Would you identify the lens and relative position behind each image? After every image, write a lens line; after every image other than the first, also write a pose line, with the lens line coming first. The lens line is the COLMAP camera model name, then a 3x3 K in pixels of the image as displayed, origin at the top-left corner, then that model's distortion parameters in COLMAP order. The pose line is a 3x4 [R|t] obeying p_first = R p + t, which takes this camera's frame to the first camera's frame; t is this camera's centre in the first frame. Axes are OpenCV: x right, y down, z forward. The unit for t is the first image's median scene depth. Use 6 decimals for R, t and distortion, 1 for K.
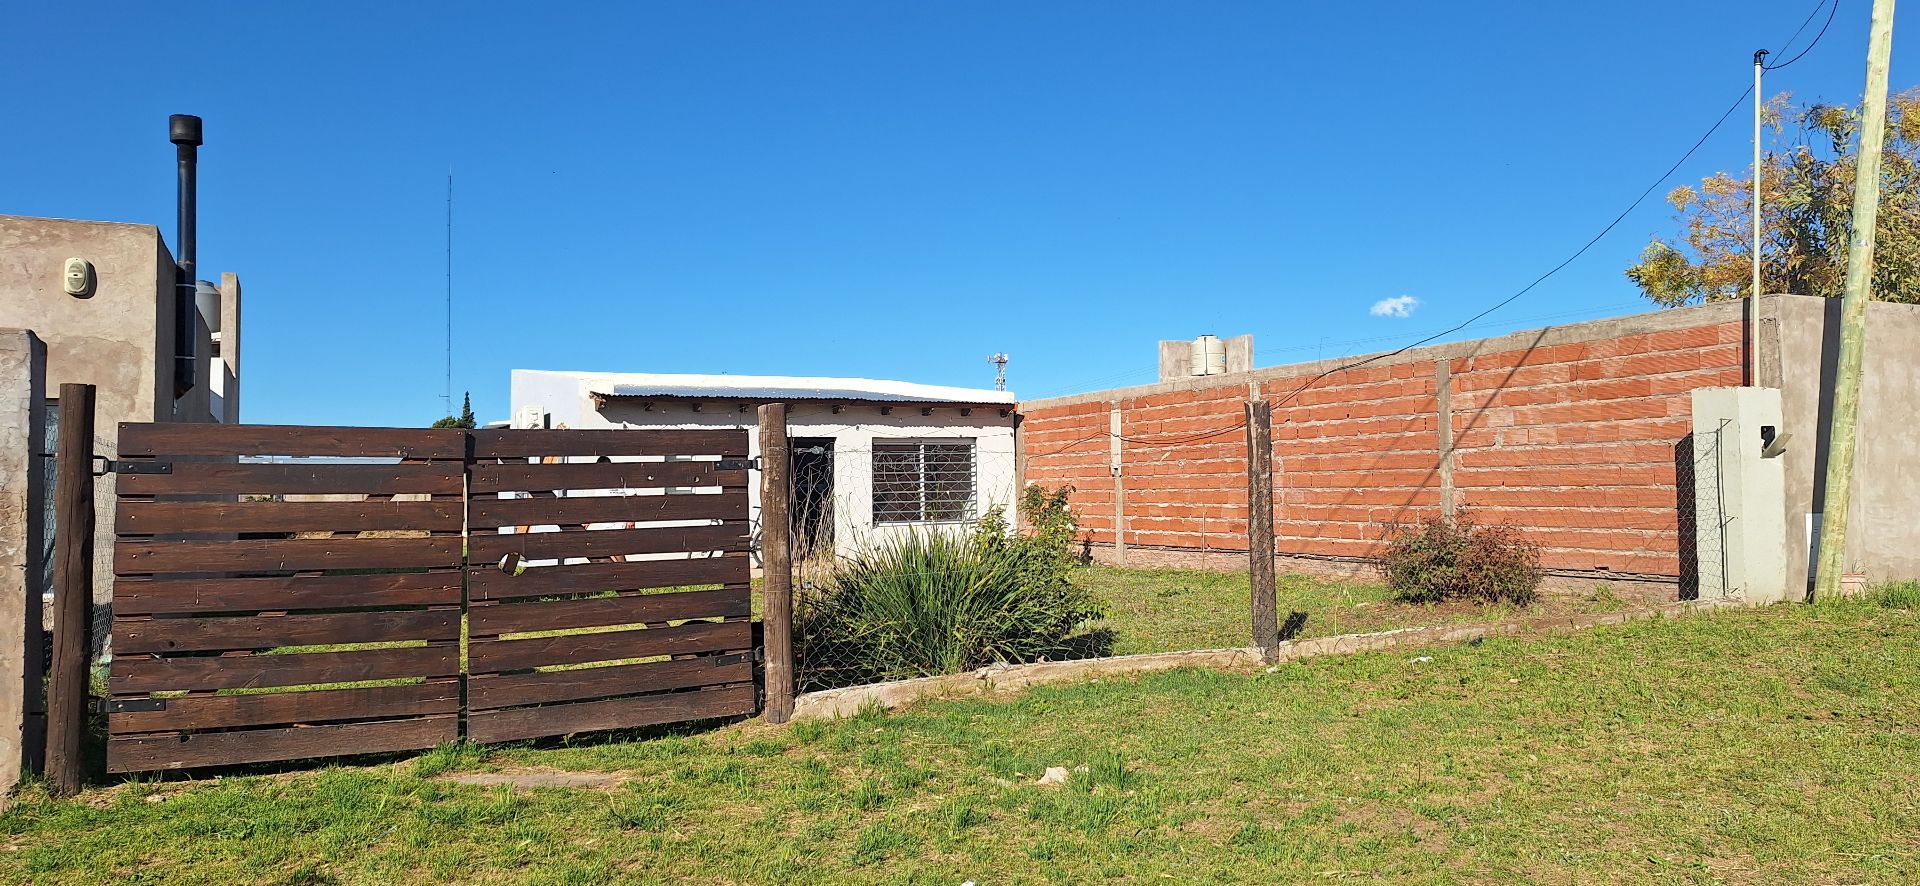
lens RADIAL K [[1251.2, 0, 955.9], [0, 1251.2, 404.1], [0, 0, 1]] dist [0.083035, -0.096681]
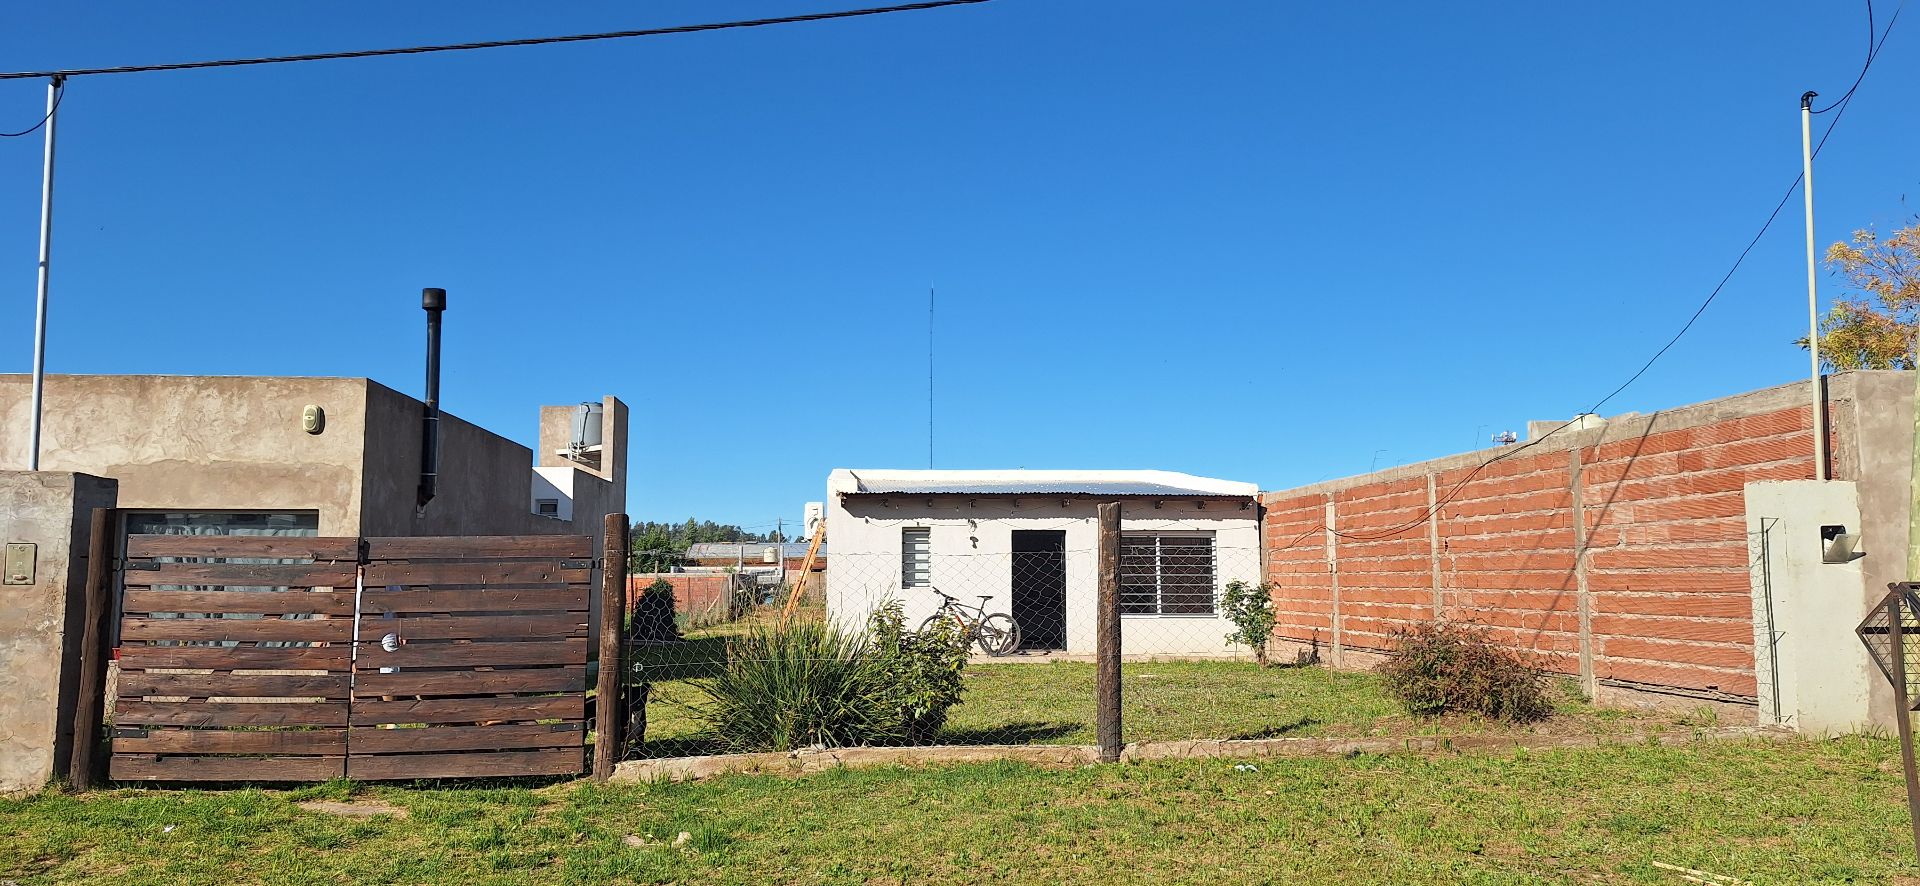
lens RADIAL K [[1251.2, 0, 955.9], [0, 1251.2, 404.1], [0, 0, 1]] dist [0.083035, -0.096681]
pose [[0.933363, -0.036703, -0.357052, 0.332268], [0.011958, 0.997386, -0.071266, -0.008578], [0.358735, 0.062248, 0.931362, -0.009763]]
